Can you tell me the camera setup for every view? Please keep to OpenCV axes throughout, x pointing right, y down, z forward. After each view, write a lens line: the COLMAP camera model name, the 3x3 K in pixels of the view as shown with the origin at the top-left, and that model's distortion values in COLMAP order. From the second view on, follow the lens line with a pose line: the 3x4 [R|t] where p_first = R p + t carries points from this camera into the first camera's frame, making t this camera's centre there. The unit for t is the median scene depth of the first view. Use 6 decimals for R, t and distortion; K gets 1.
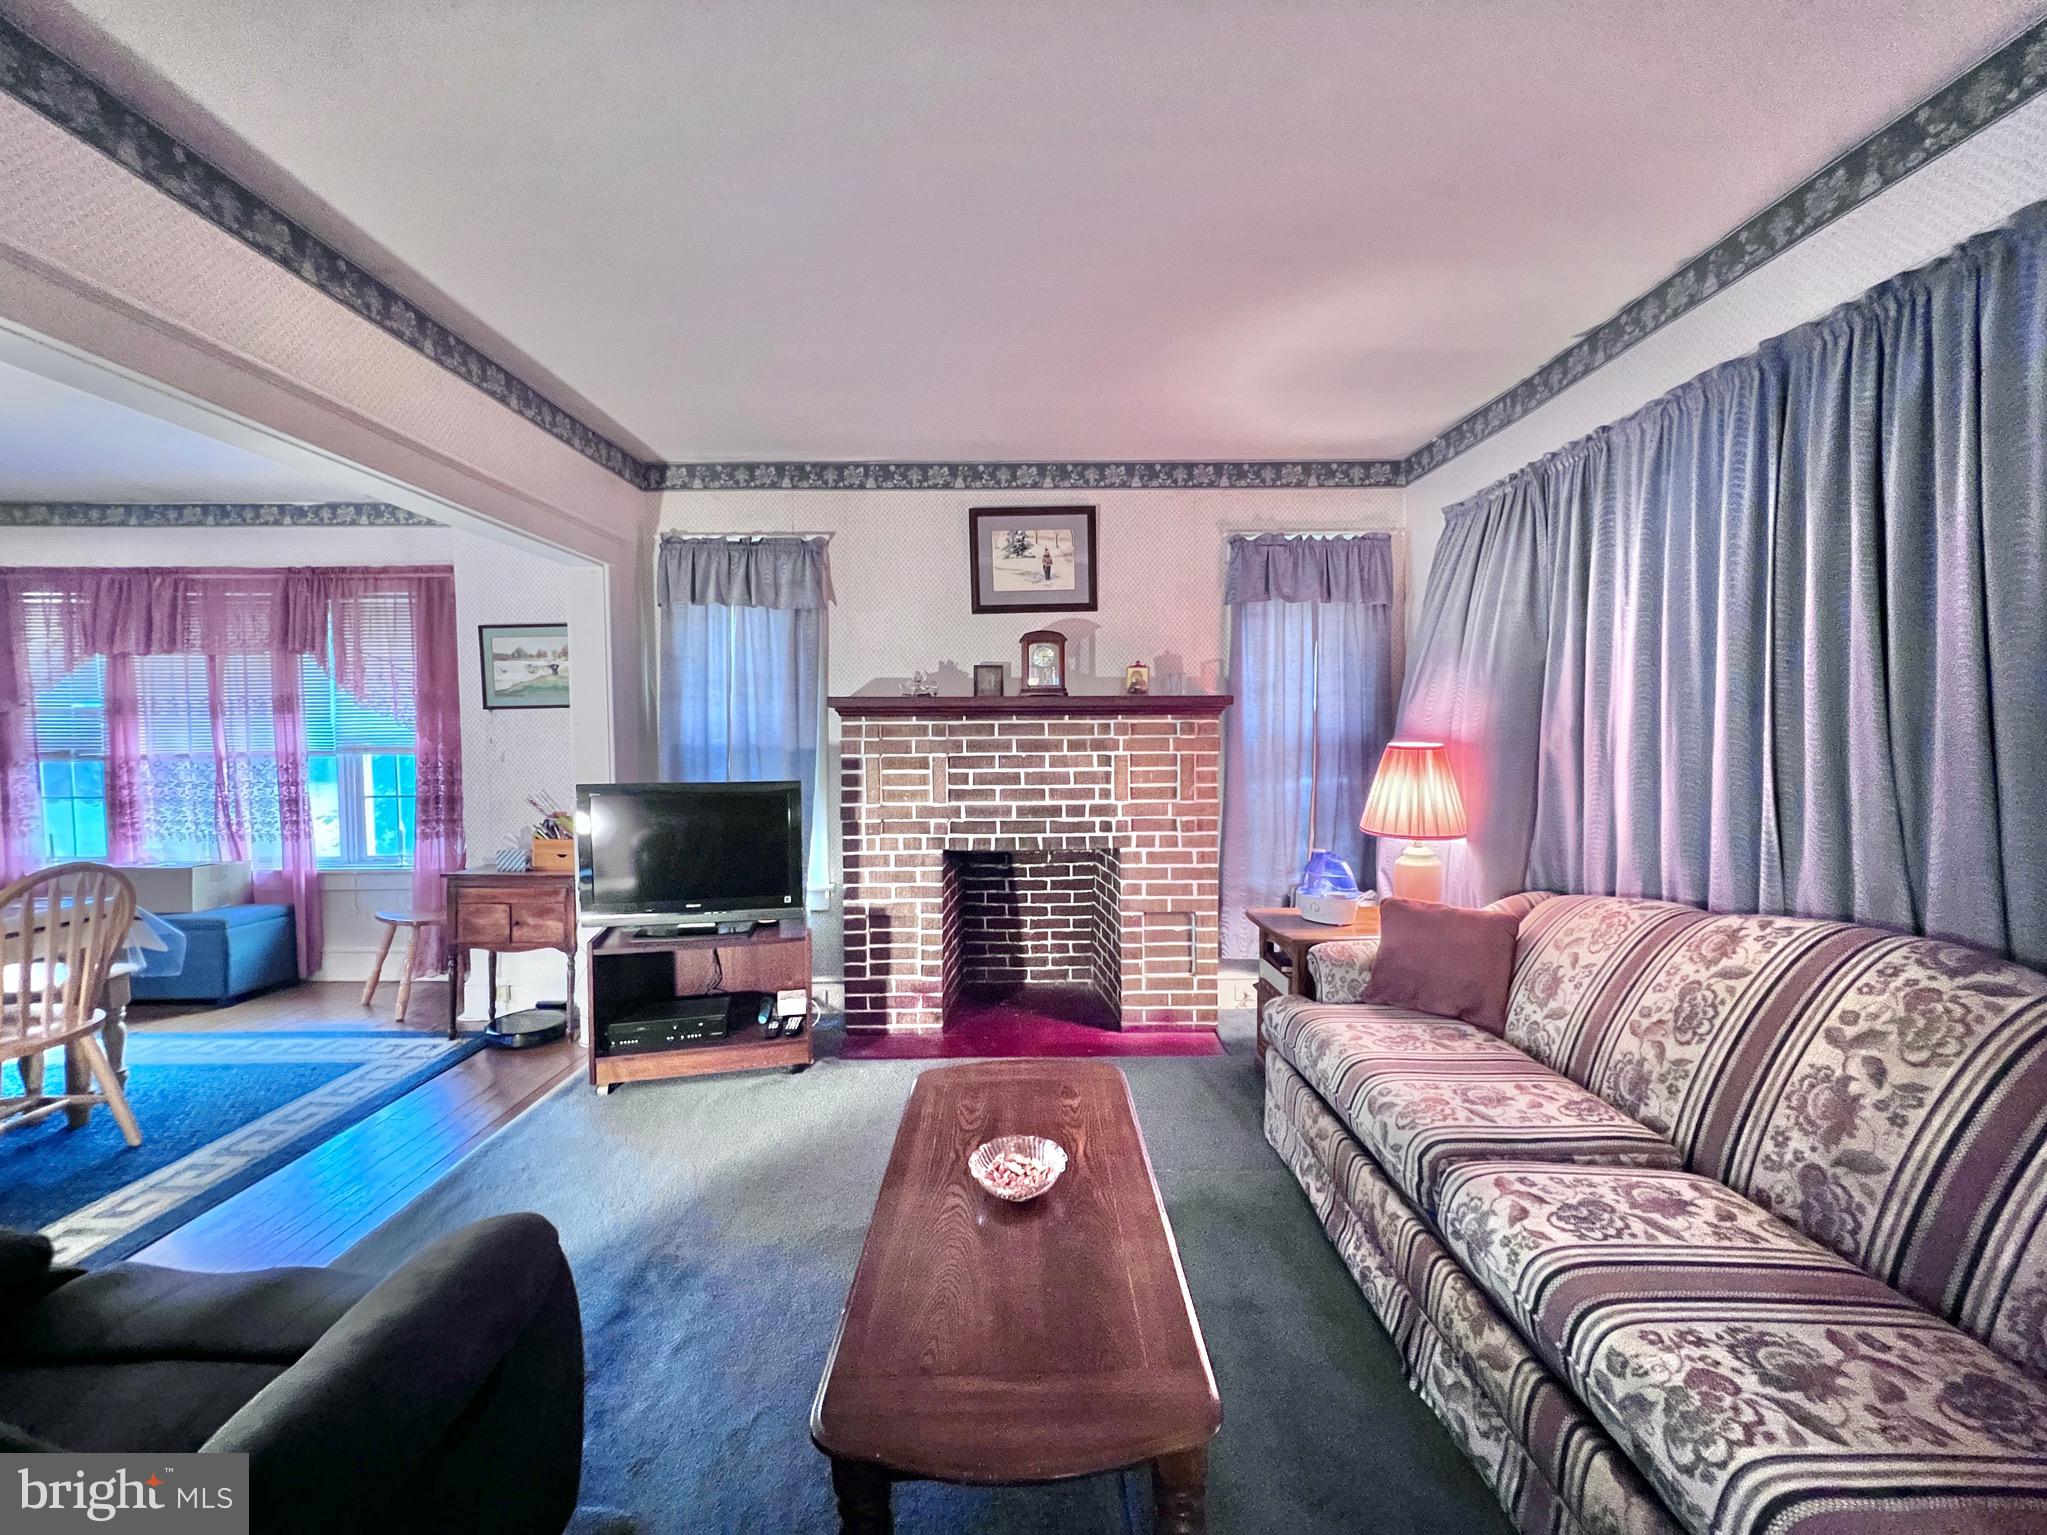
lens RADIAL K [[830.7, 0, 1018.0], [0, 830.7, 767.4], [0, 0, 1]] dist [-0.001897, 0.000403]
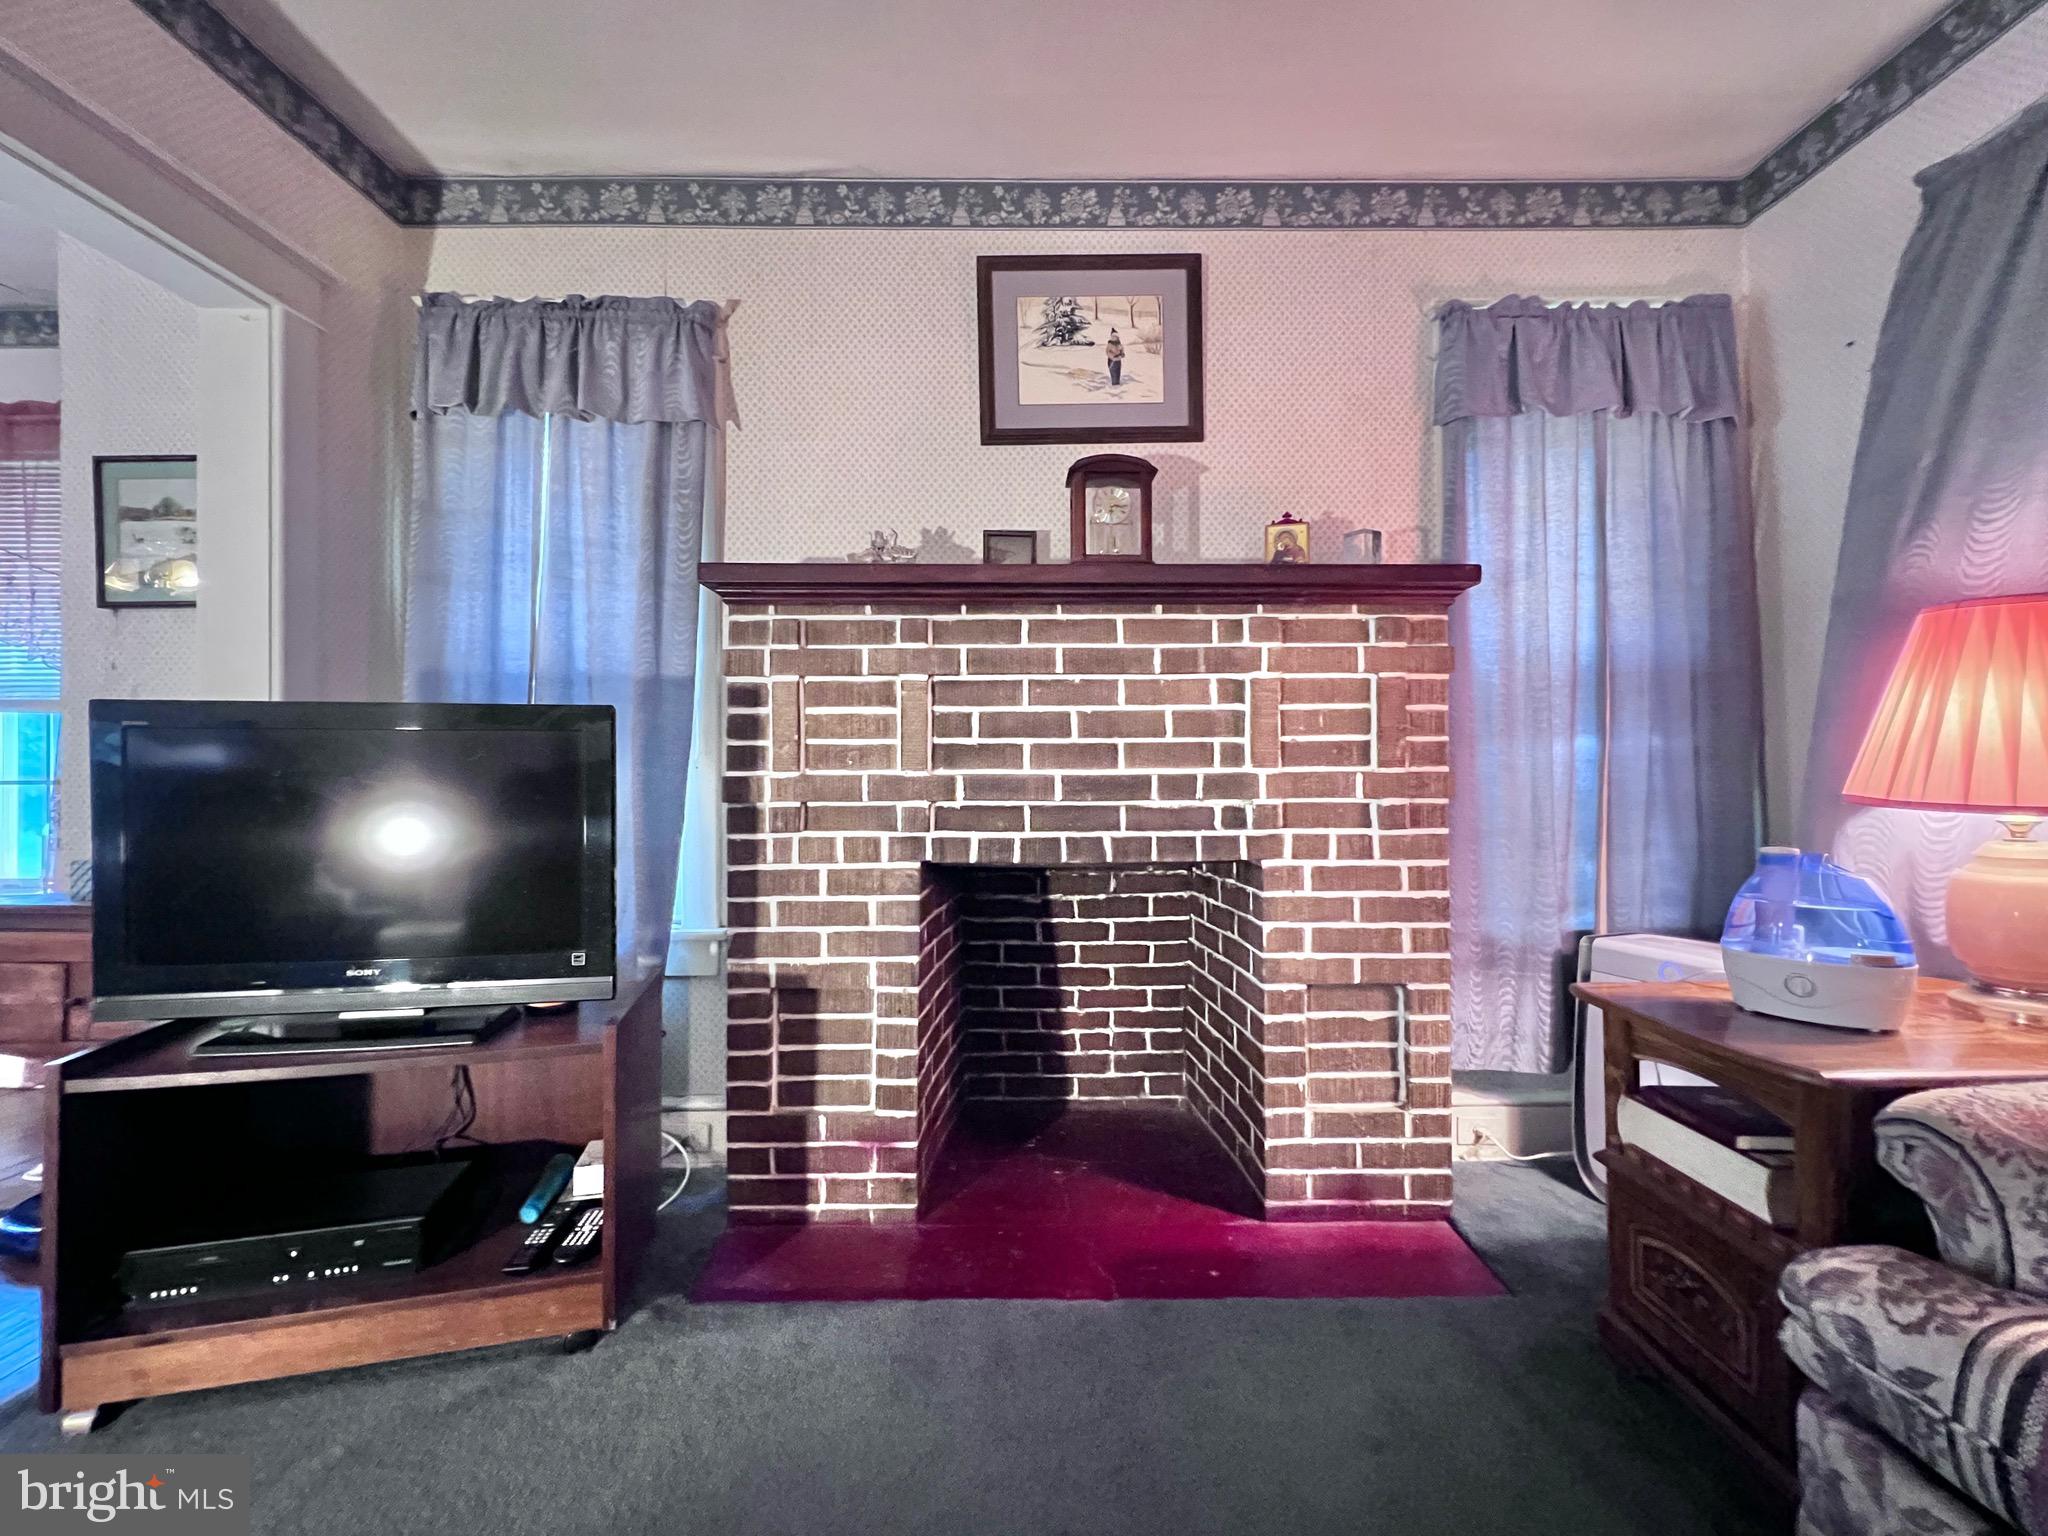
lens RADIAL K [[831.1, 0, 1035.7], [0, 831.1, 770.6], [0, 0, 1]] dist [-0.001897, 0.000403]
pose [[0.999991, 0.003979, 0.001738, -0.018518], [-0.003884, 0.998670, -0.051402, 0.065308], [-0.001940, 0.051395, 0.998677, 0.453629]]
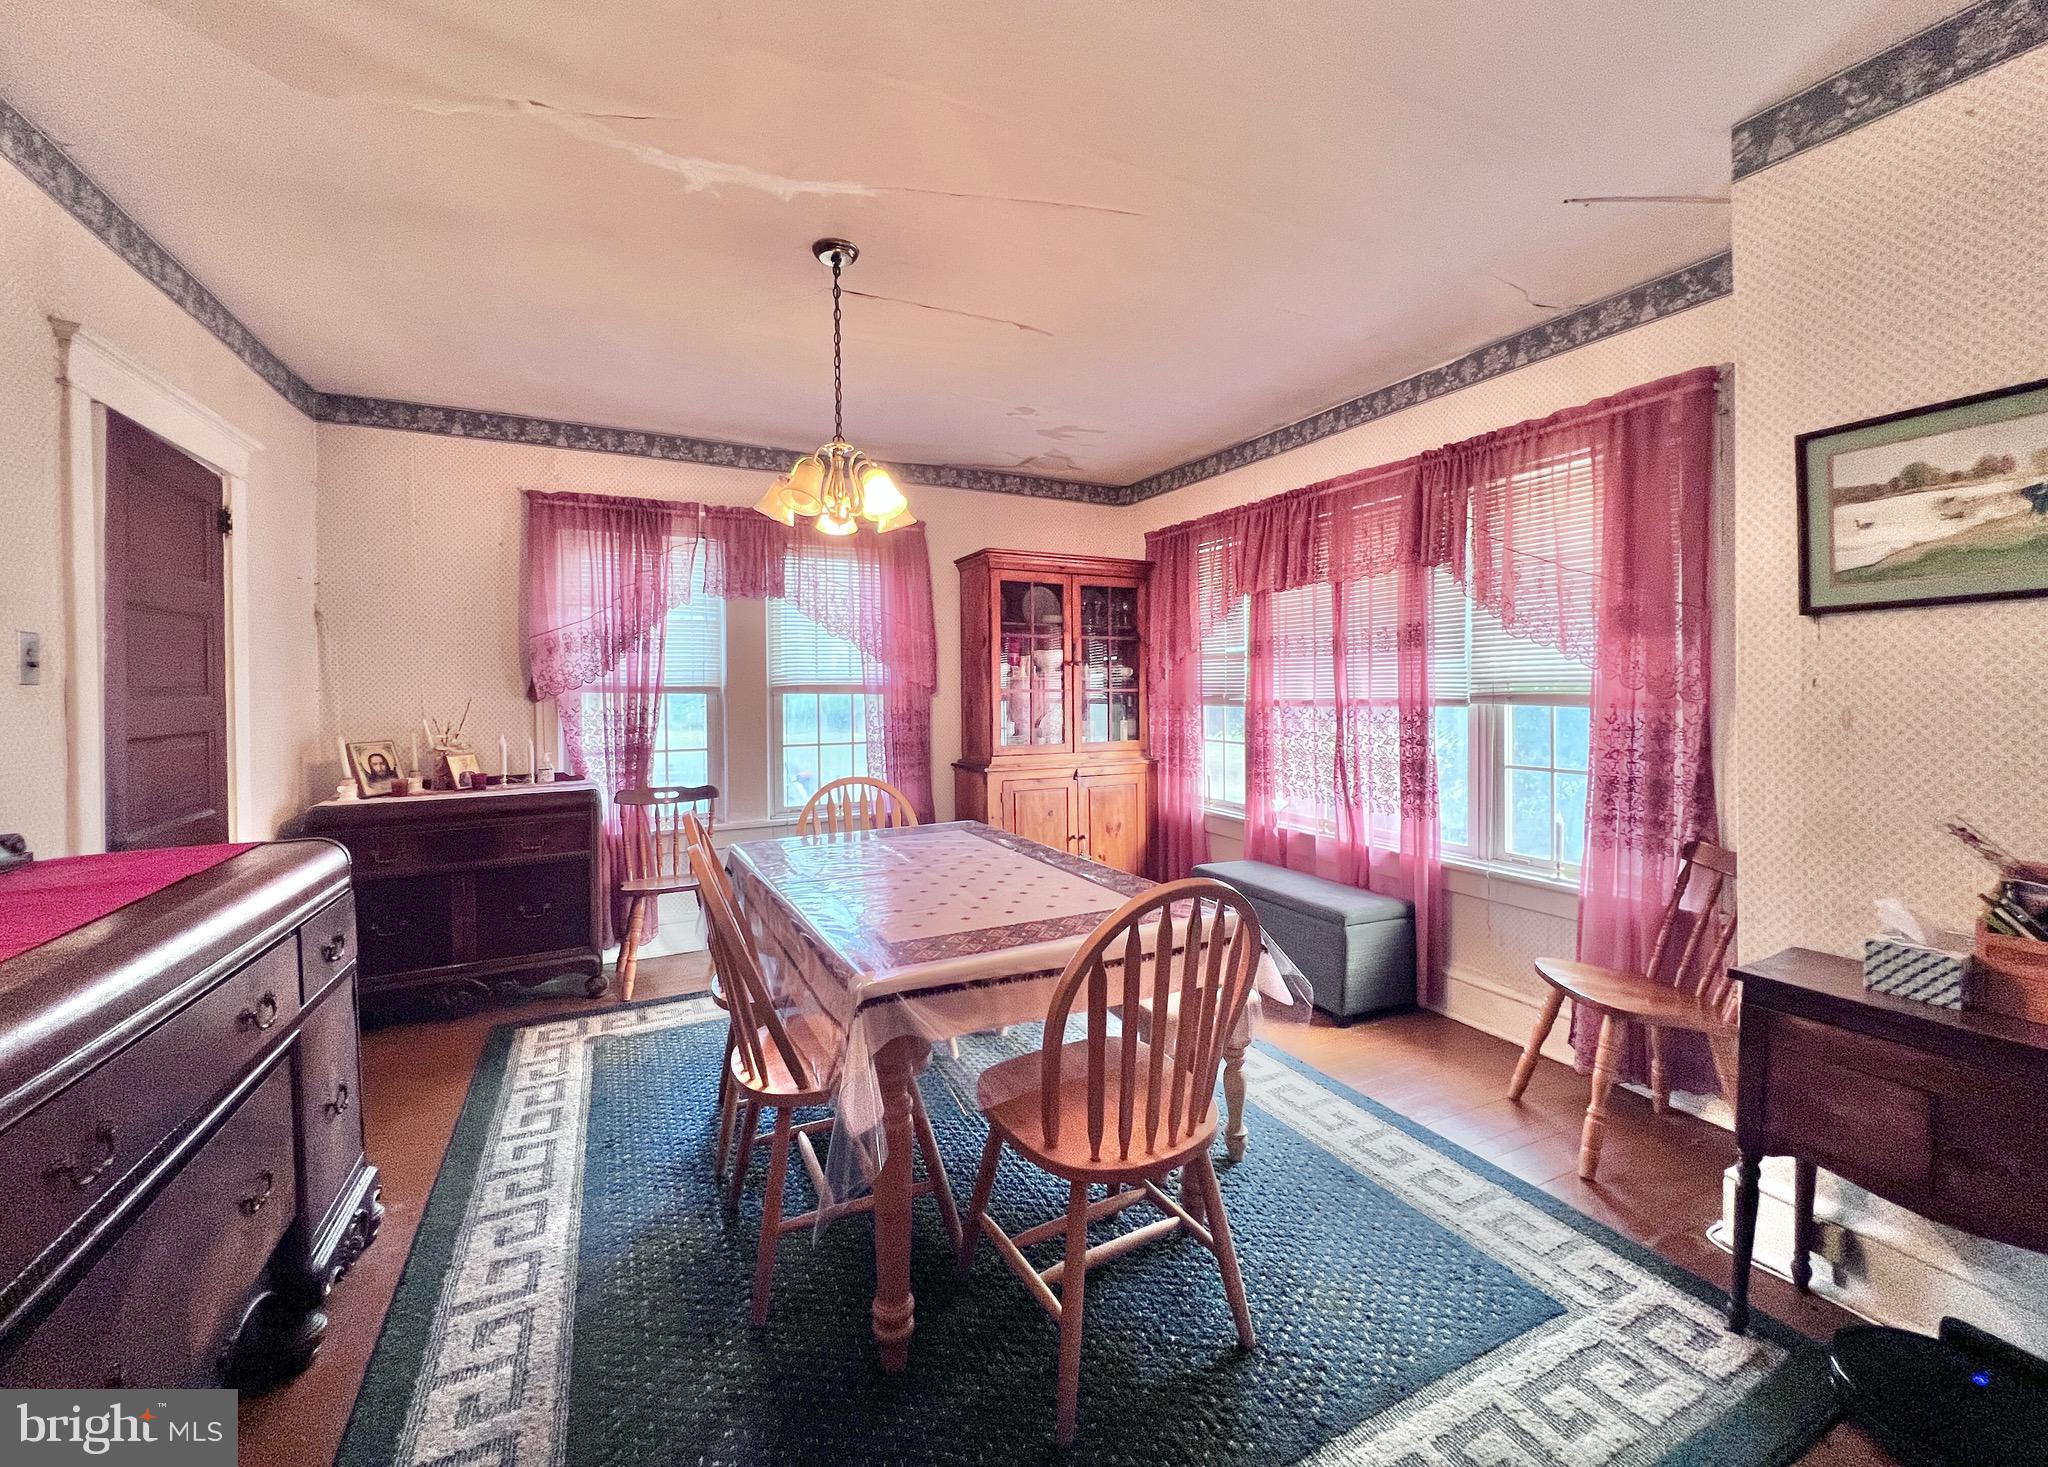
lens RADIAL K [[795.6, 0, 1054.4], [0, 795.6, 699.5], [0, 0, 1]] dist [0.001283, 0.000119]
pose [[0.469771, 0.014426, -0.882670, -0.447281], [-0.034147, 0.999415, -0.001839, -0.007151], [0.882127, 0.031004, 0.469989, 0.421784]]
